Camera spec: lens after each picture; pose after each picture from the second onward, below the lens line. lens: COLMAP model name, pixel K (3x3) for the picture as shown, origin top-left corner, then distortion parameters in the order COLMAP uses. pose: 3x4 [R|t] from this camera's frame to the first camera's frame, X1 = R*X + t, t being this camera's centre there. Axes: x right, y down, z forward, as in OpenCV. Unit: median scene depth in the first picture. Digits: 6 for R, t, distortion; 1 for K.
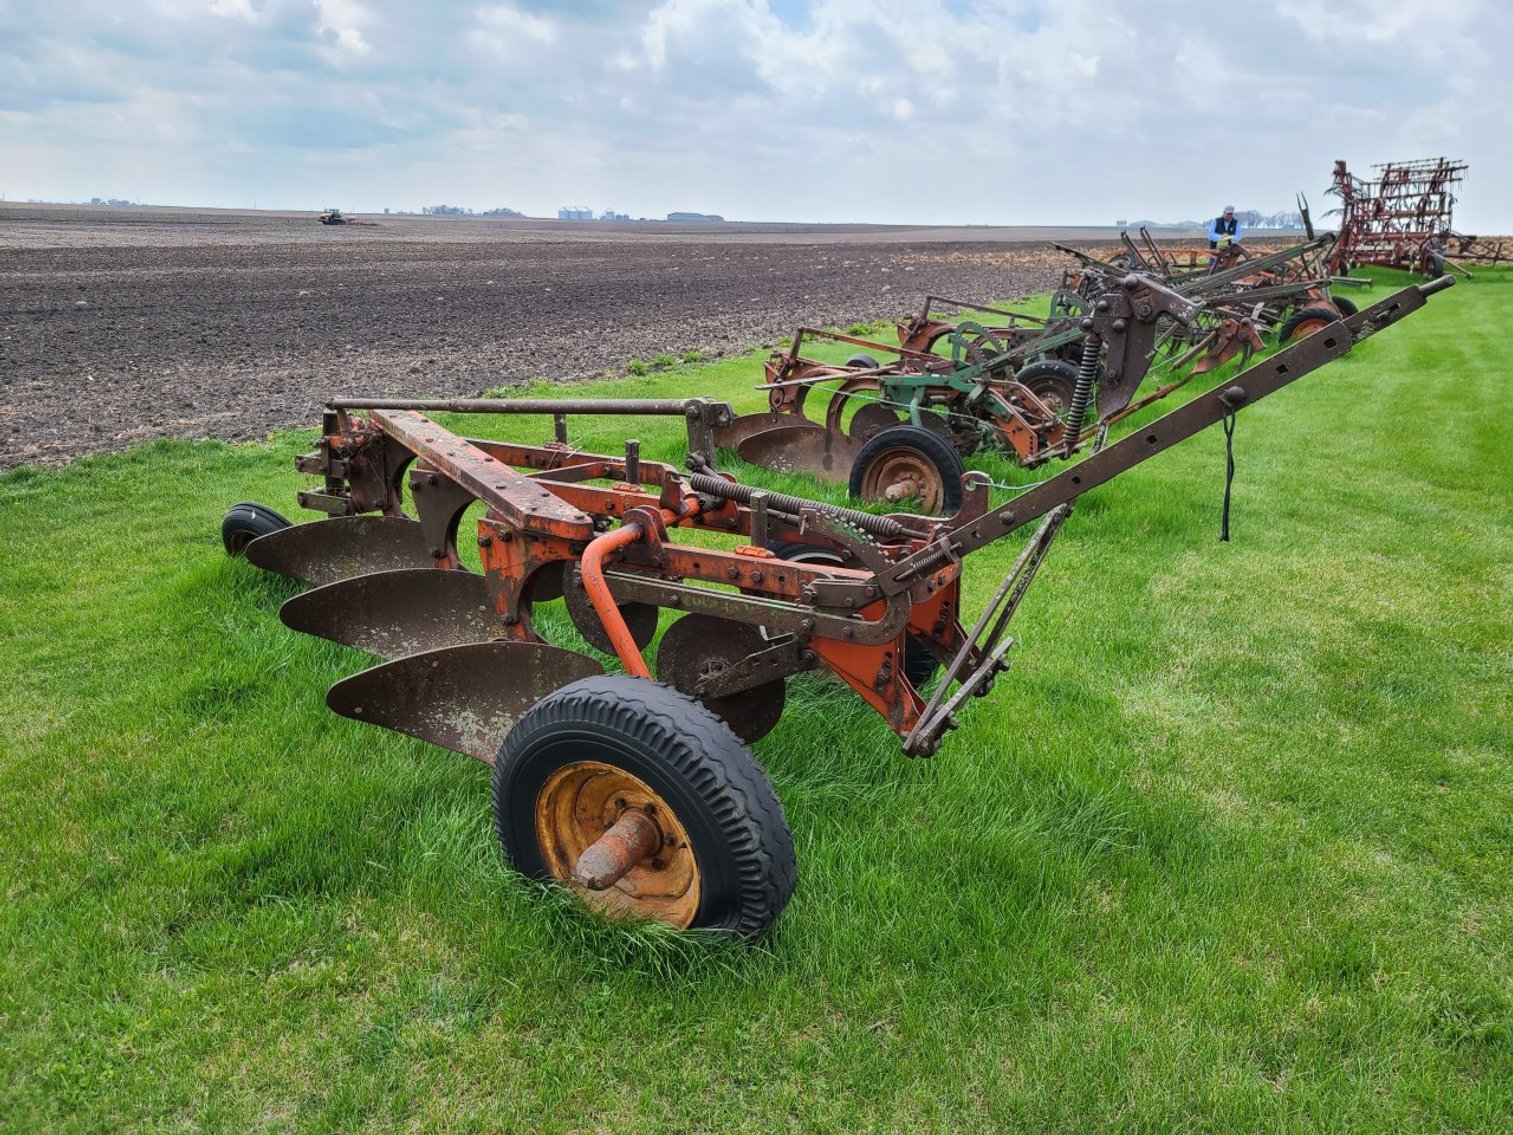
lens RADIAL K [[1150.4, 0, 753.3], [0, 1150.4, 582.5], [0, 0, 1]] dist [0.050032, -0.027422]
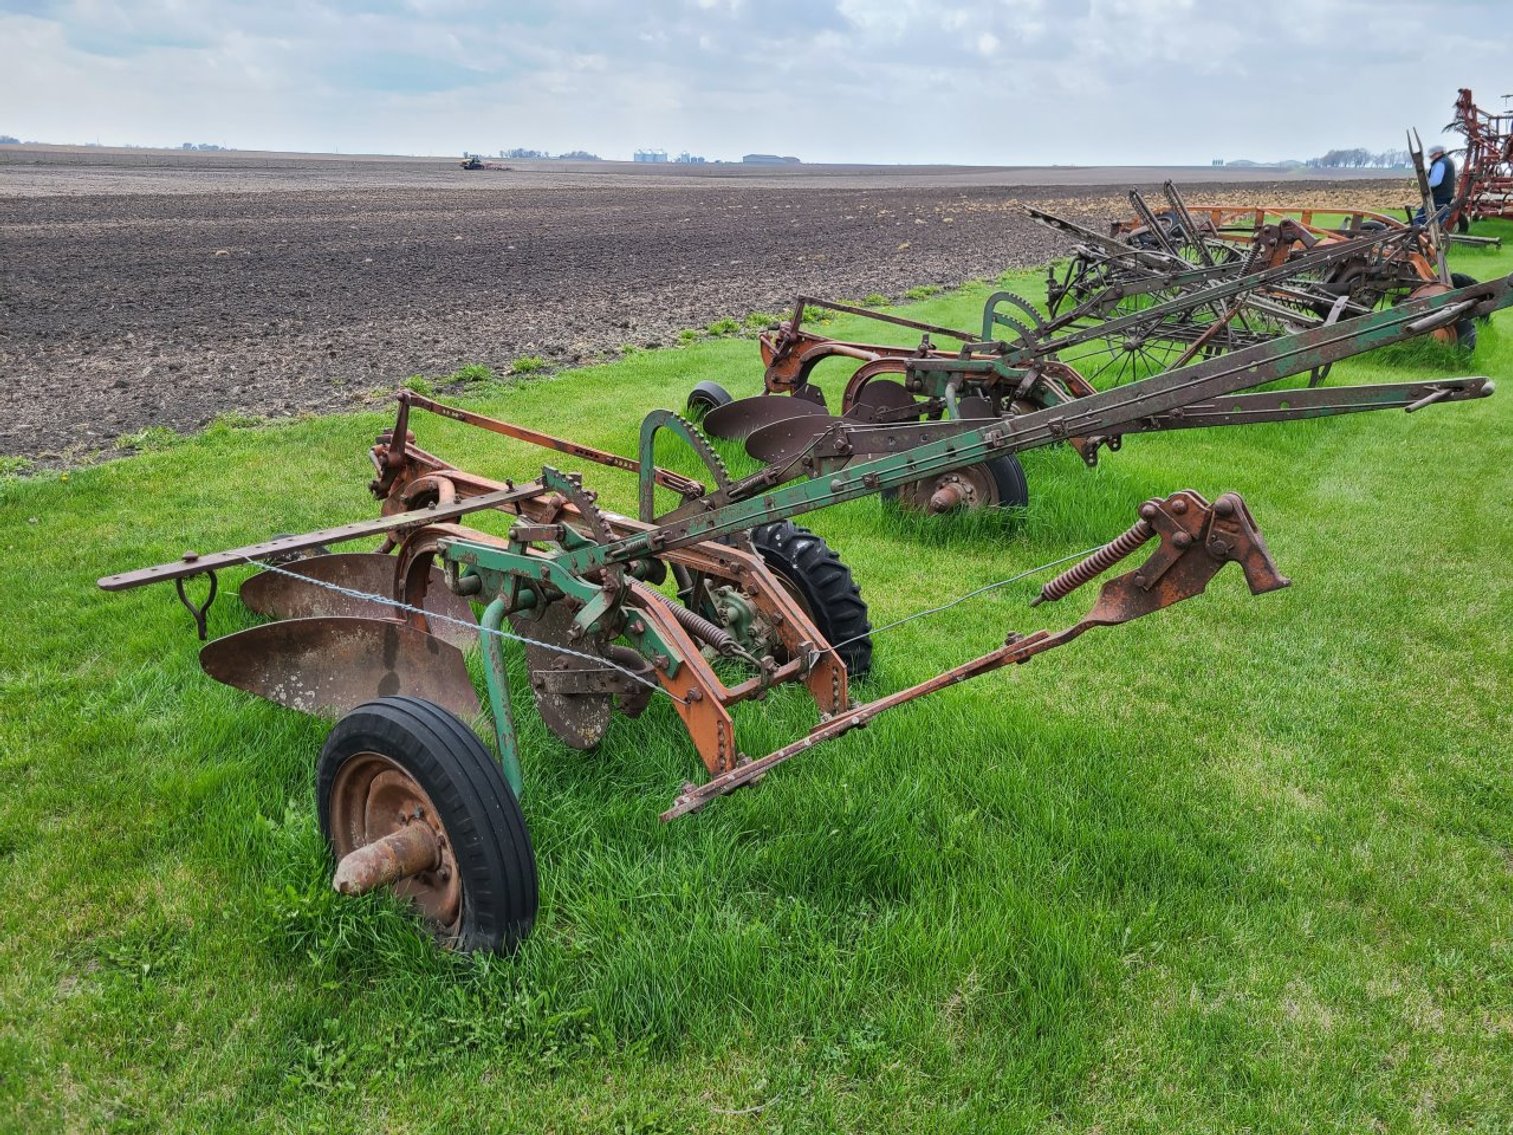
lens RADIAL K [[1142.8, 0, 746.1], [0, 1142.8, 569.9], [0, 0, 1]] dist [0.051453, -0.032531]
pose [[0.997267, 0.021250, -0.070764, 0.056687], [-0.018614, 0.999116, 0.037694, -0.040095], [0.071503, -0.036274, 0.996781, 0.120021]]
